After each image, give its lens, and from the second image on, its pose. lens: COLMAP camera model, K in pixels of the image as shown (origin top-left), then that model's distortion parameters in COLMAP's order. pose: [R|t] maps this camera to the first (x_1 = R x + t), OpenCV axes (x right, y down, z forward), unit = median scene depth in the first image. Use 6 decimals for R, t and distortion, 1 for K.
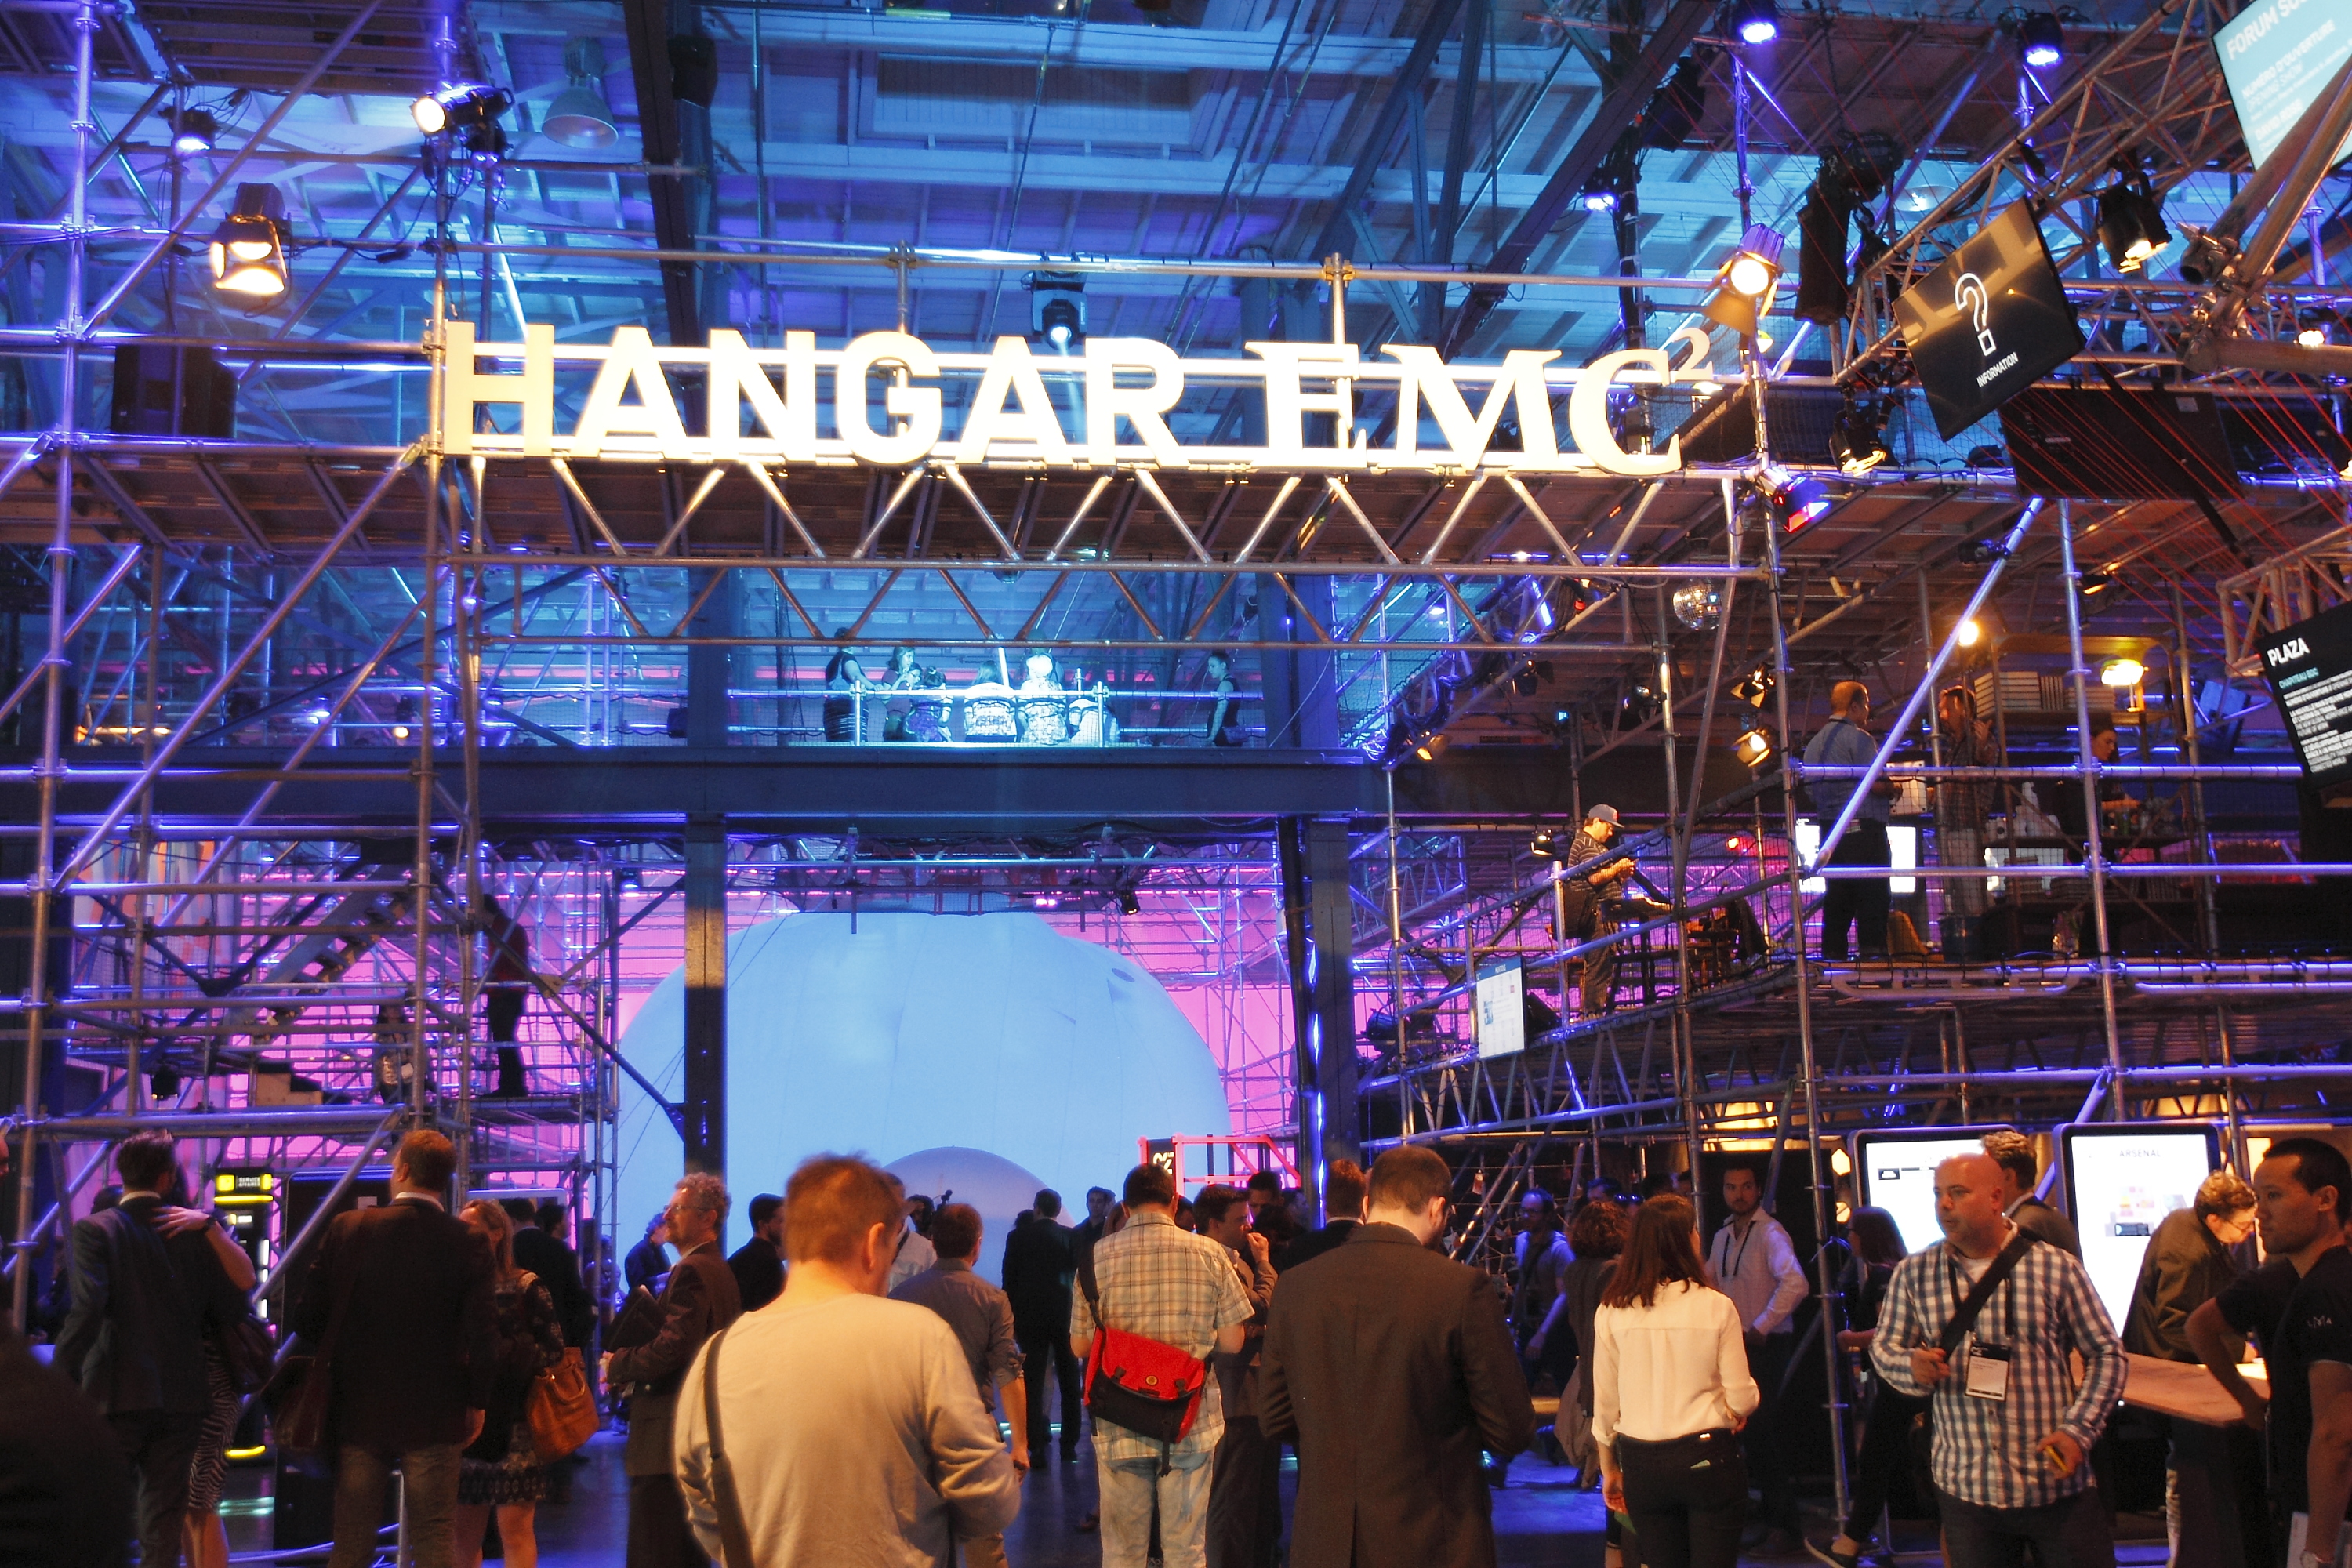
lens RADIAL K [[2477.3, 0, 1176.0], [0, 2477.3, 784.0], [0, 0, 1]] dist [-0.011292, -0.001355]
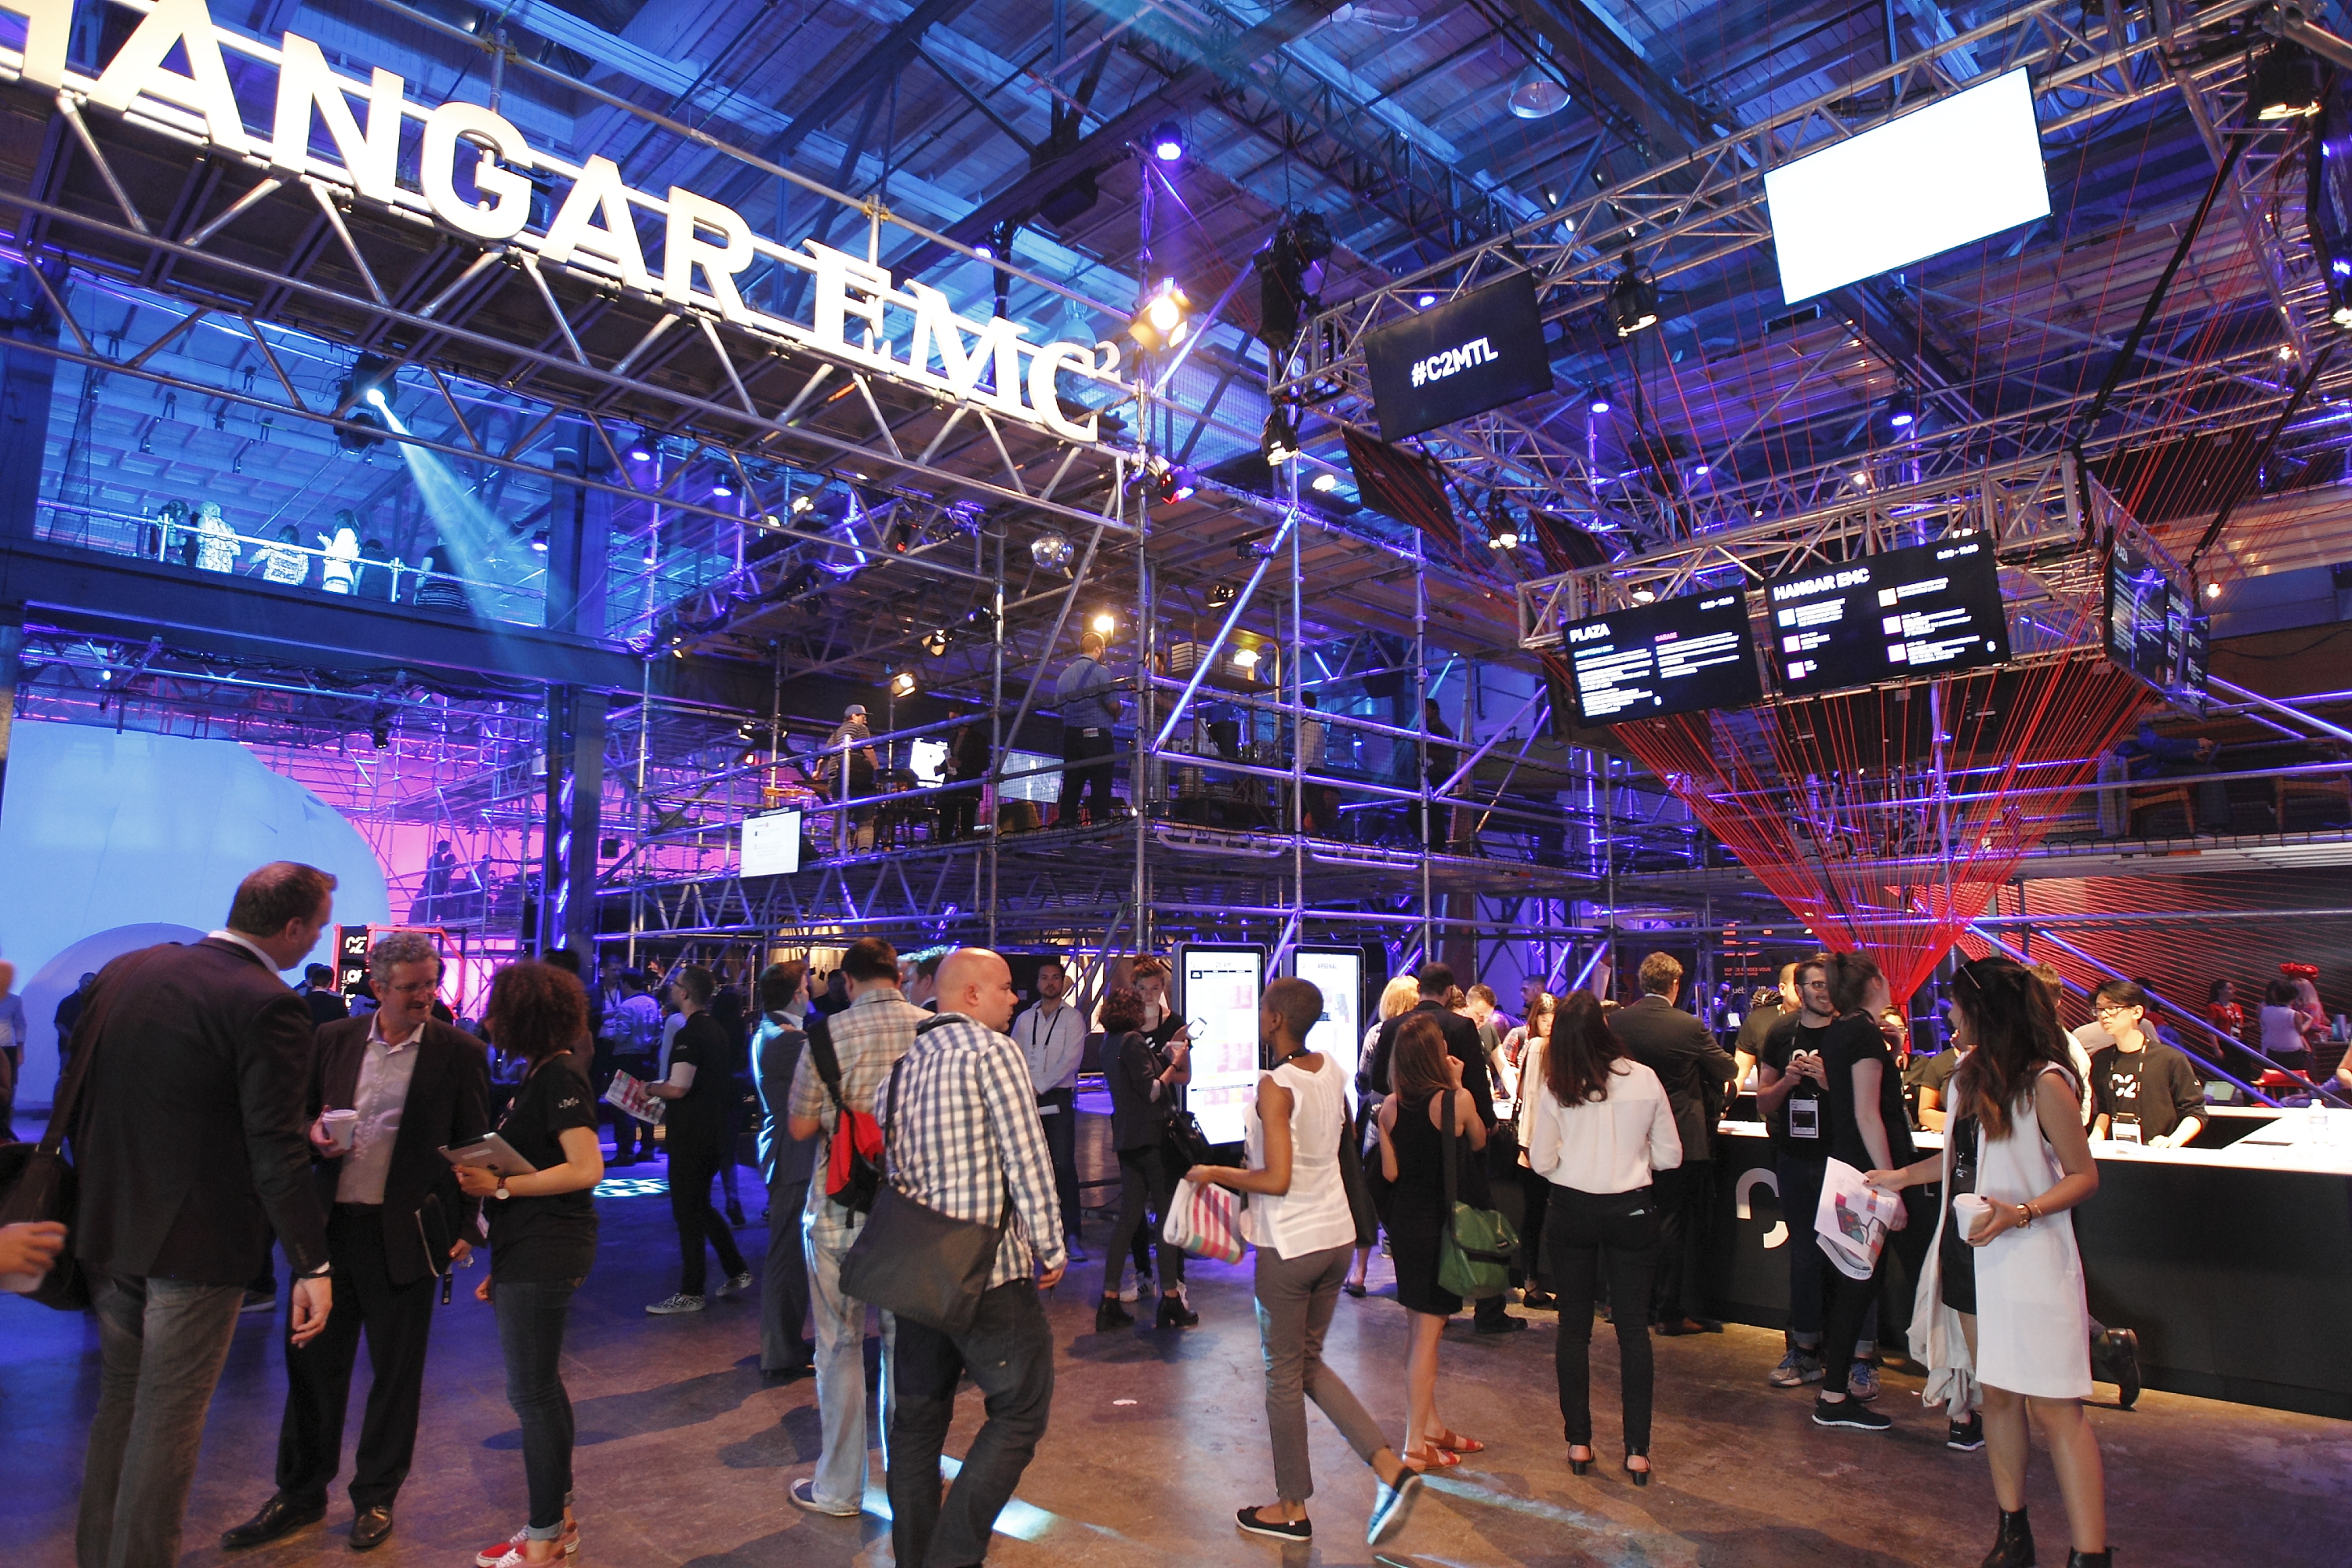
lens RADIAL K [[1393.1, 0, 1176.0], [0, 1393.1, 784.0], [0, 0, 1]] dist [-0.060521, 0.029908]
pose [[0.807561, 0.111093, 0.579227, -0.176666], [-0.121943, 0.992329, -0.020310, 0.066542], [-0.577040, -0.054231, 0.814913, 0.364511]]
